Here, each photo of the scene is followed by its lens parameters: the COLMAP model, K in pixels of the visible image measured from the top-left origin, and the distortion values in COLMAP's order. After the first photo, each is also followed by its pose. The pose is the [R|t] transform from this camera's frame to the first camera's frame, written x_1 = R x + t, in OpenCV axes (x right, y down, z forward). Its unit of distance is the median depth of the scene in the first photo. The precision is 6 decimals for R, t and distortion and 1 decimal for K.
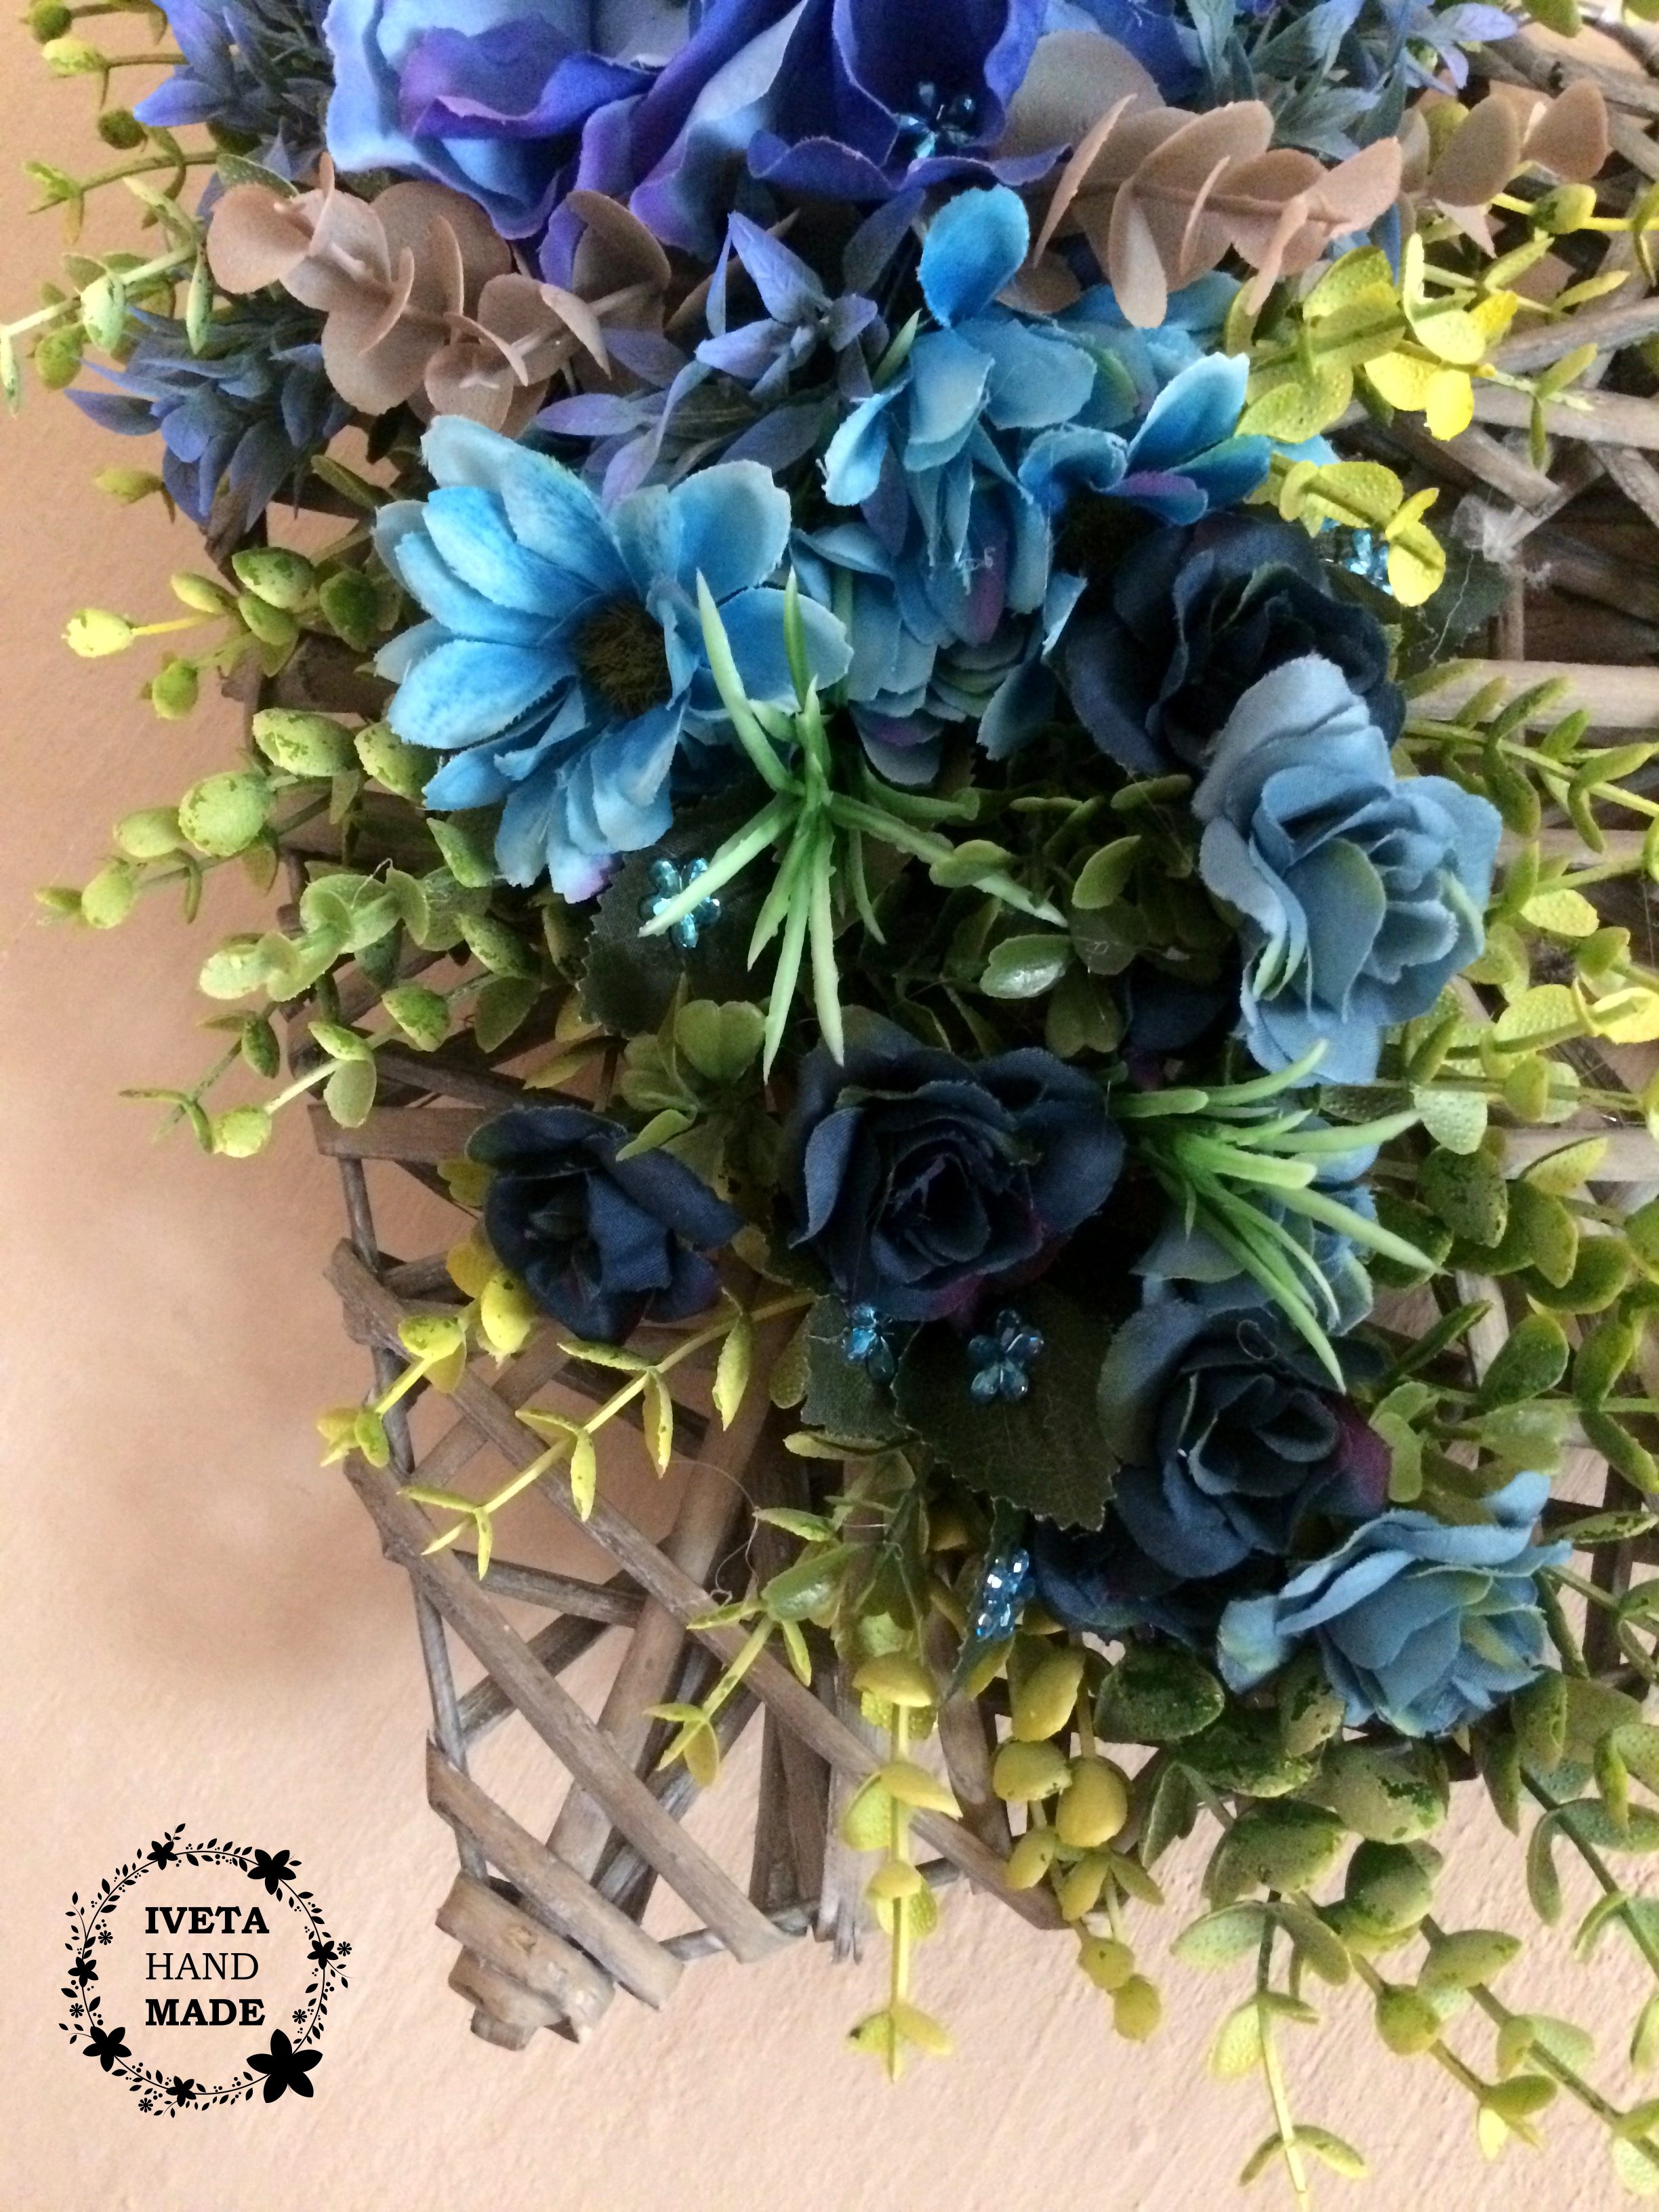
lens RADIAL K [[1925.9, 0, 821.1], [0, 1925.9, 1100.4], [0, 0, 1]] dist [0.118344, -0.207392]
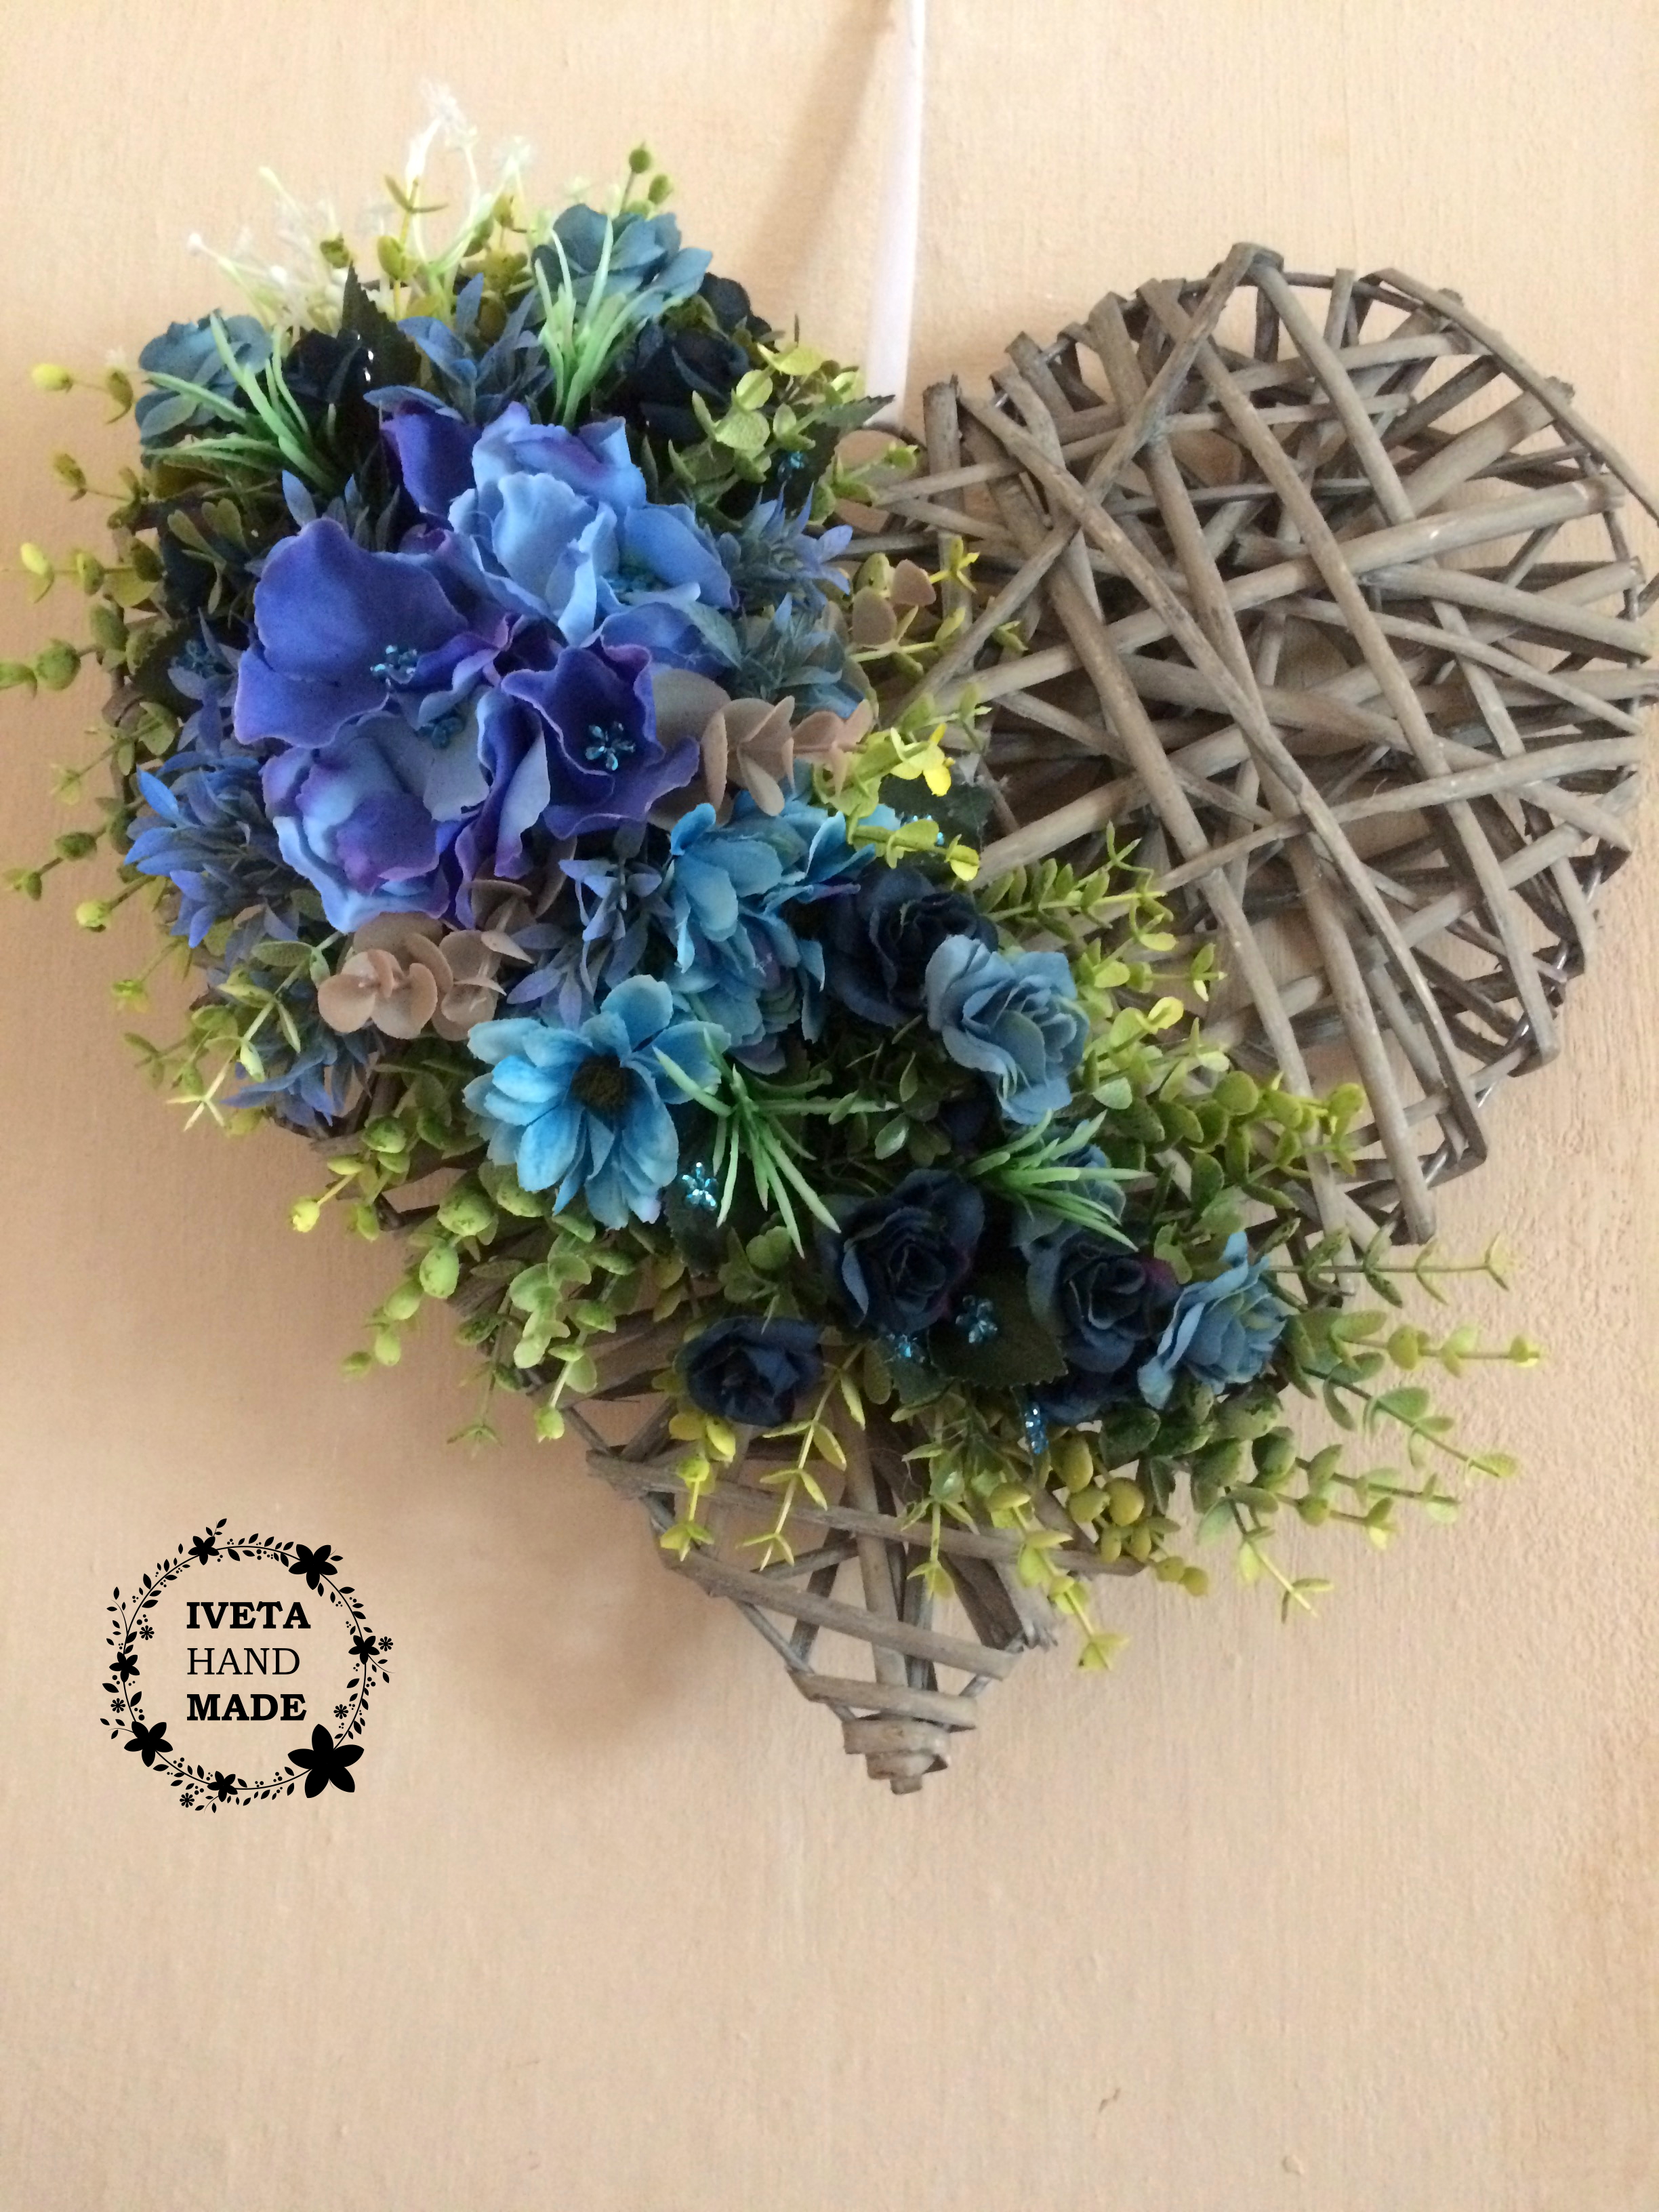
lens RADIAL K [[1897.2, 0, 829.5], [0, 1897.2, 1106.0], [0, 0, 1]] dist [0.117380, -0.189692]
pose [[0.860062, -0.487740, 0.149678, -0.202834], [0.483319, 0.872867, 0.067128, -0.239950], [-0.163390, 0.014608, 0.986453, -0.800114]]
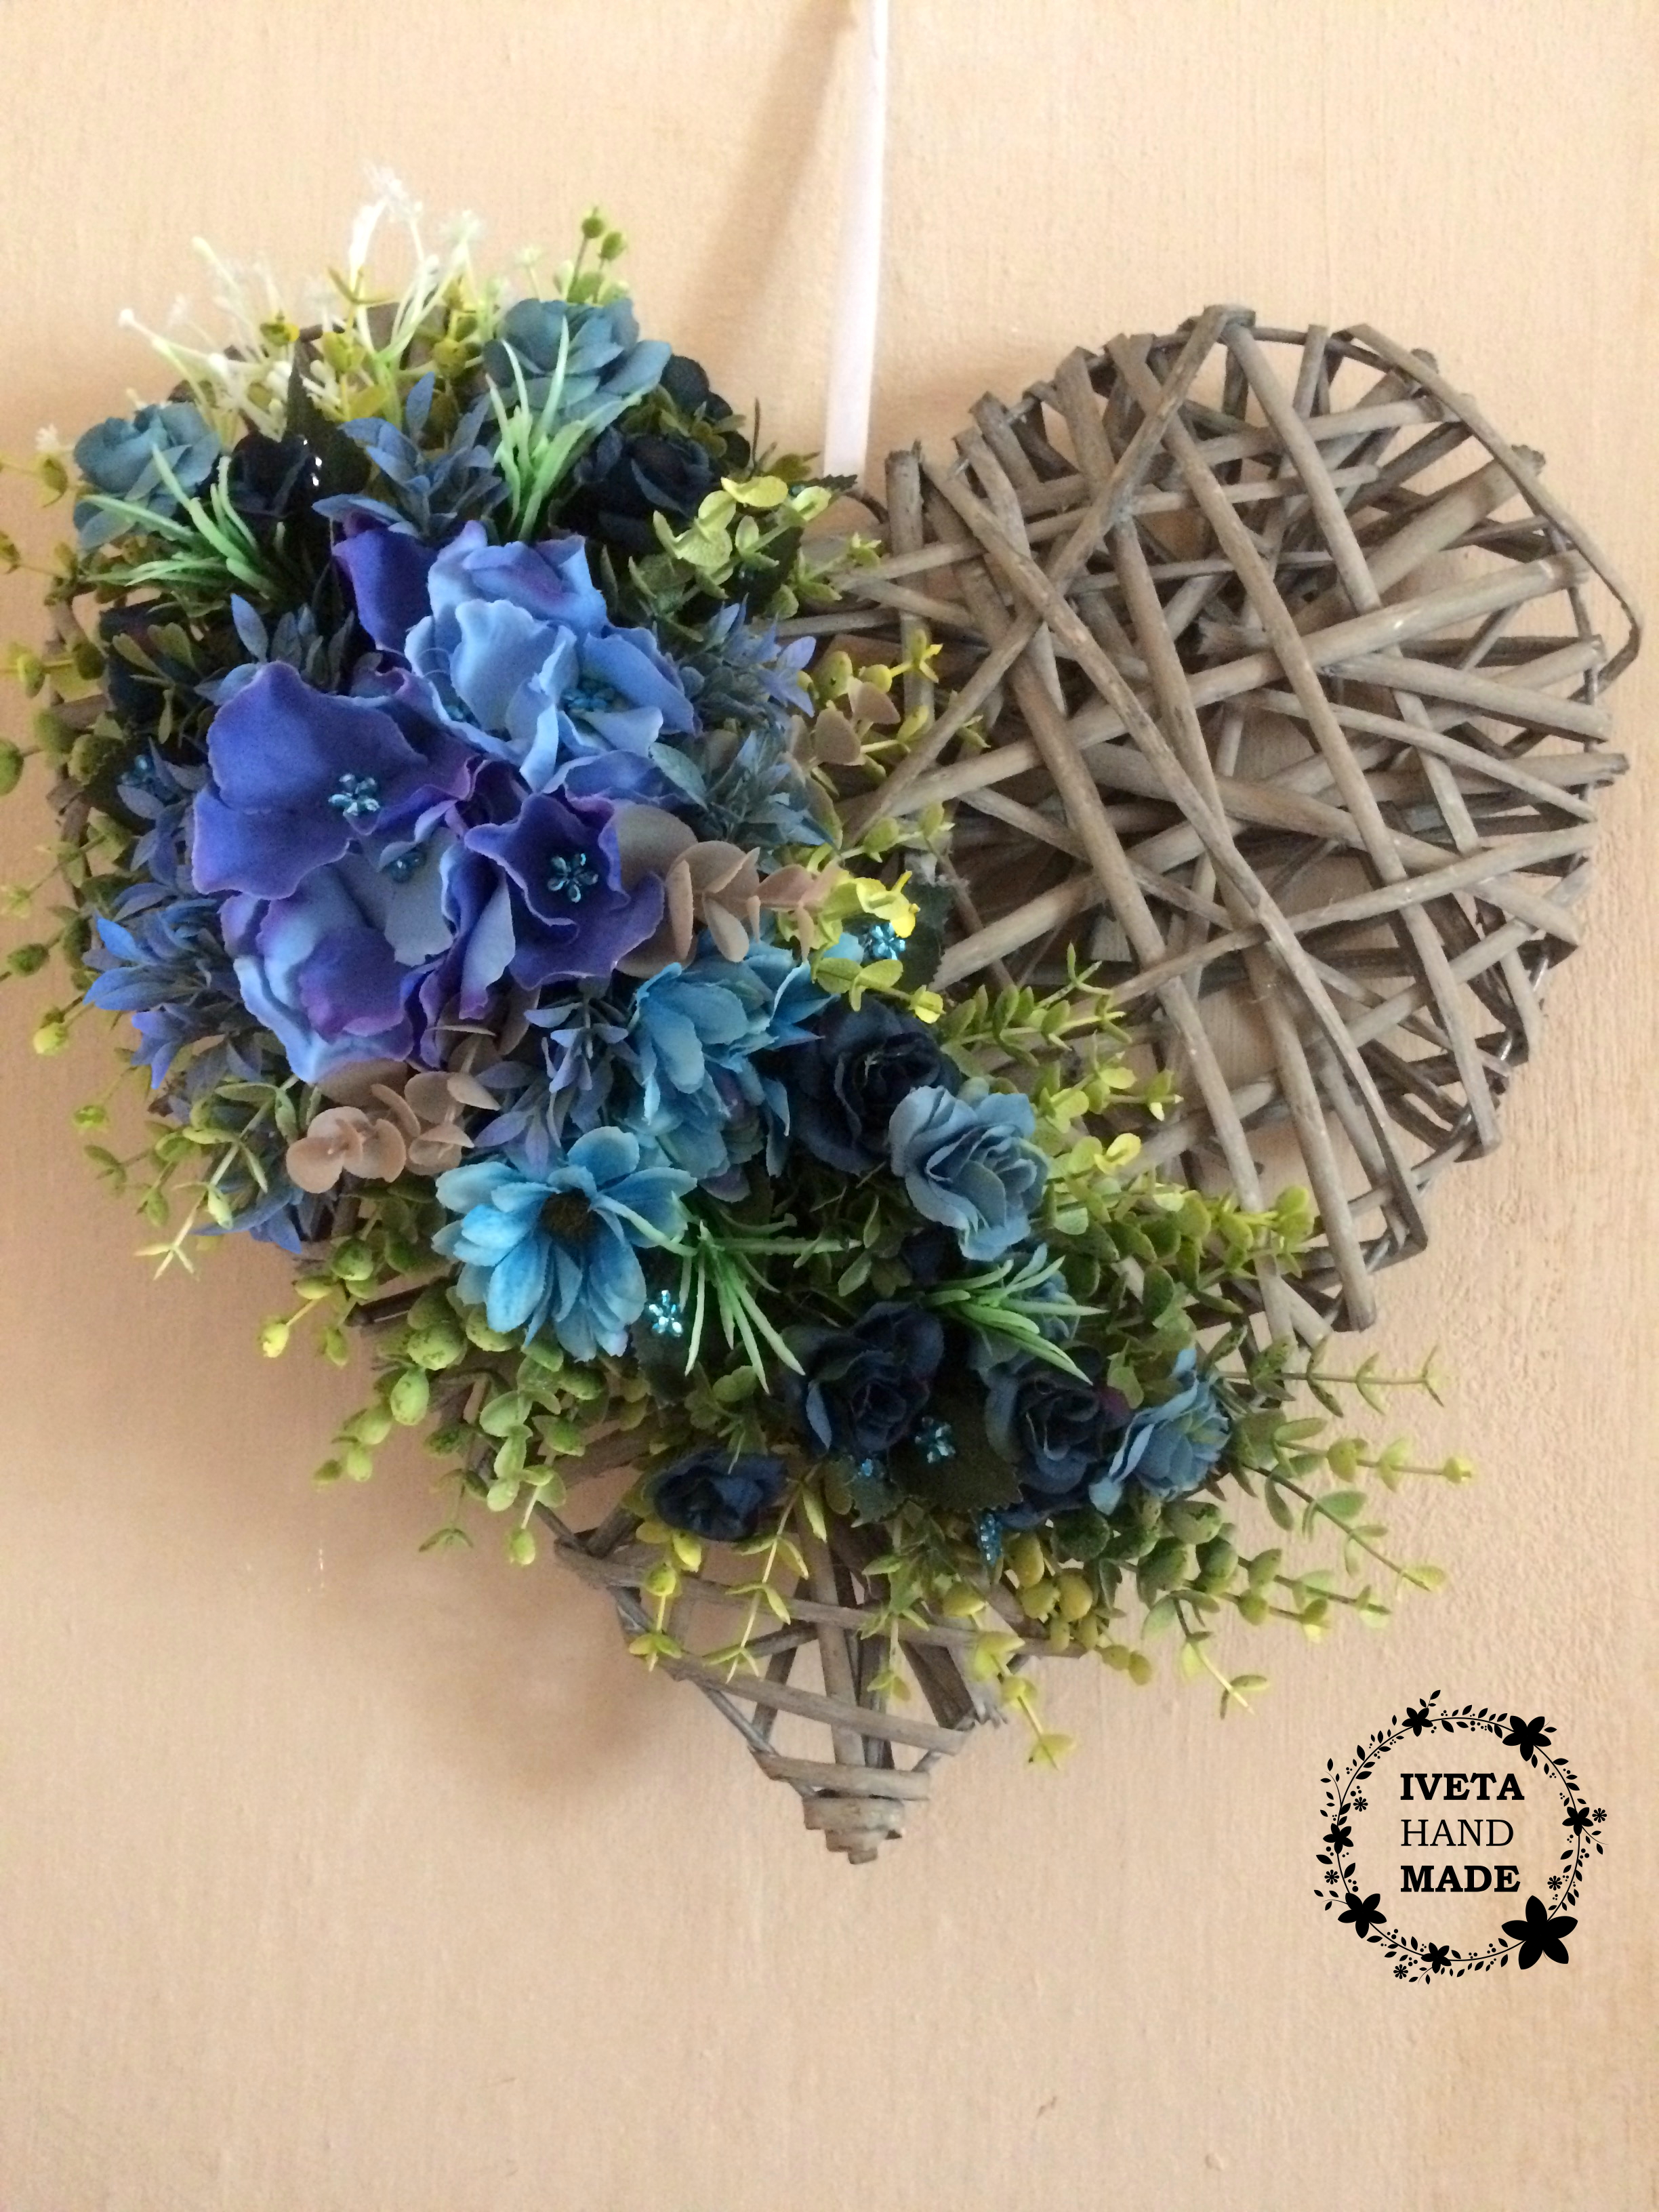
lens RADIAL K [[1897.2, 0, 829.5], [0, 1897.2, 1106.0], [0, 0, 1]] dist [0.117380, -0.189692]
pose [[0.856424, -0.501439, 0.122869, -0.062952], [0.477184, 0.859678, 0.182342, -0.550502], [-0.197062, -0.097531, 0.975528, -0.806749]]
